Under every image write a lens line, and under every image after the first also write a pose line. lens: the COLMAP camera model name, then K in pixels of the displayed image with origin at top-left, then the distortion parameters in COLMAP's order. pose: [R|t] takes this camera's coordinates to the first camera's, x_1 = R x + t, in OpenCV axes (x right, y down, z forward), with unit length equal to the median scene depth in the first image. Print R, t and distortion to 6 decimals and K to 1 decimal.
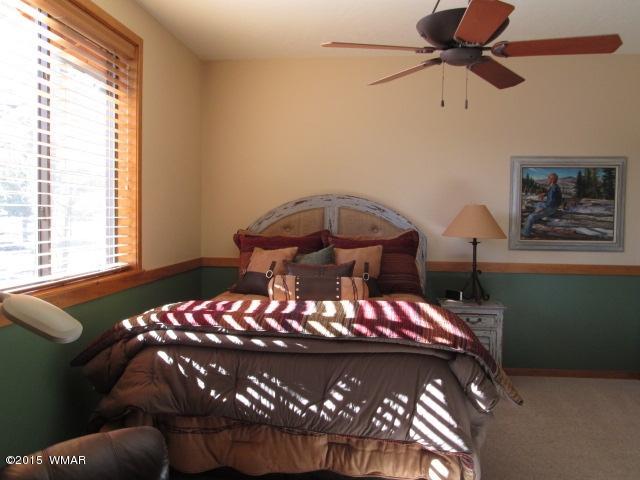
lens RADIAL K [[531.6, 0, 315.1], [0, 531.6, 234.9], [0, 0, 1]] dist [-0.053667, 0.021798]
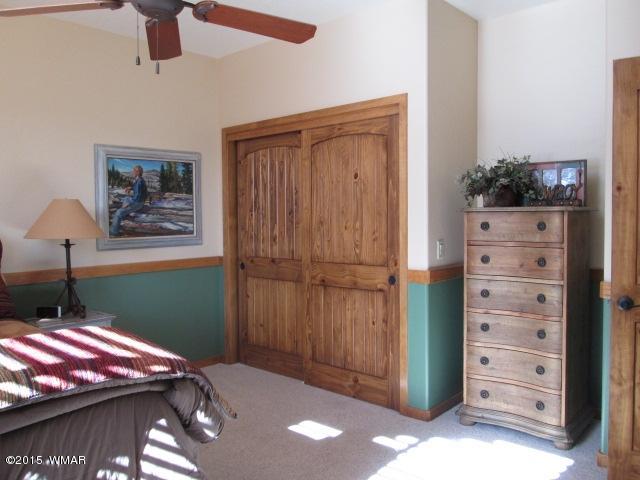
lens RADIAL K [[531.6, 0, 315.1], [0, 531.6, 234.9], [0, 0, 1]] dist [-0.053667, 0.021798]
pose [[0.579874, -0.050975, 0.813110, -0.137157], [0.051863, 0.998326, 0.025600, -0.001675], [-0.813054, 0.027326, 0.581547, 0.202510]]
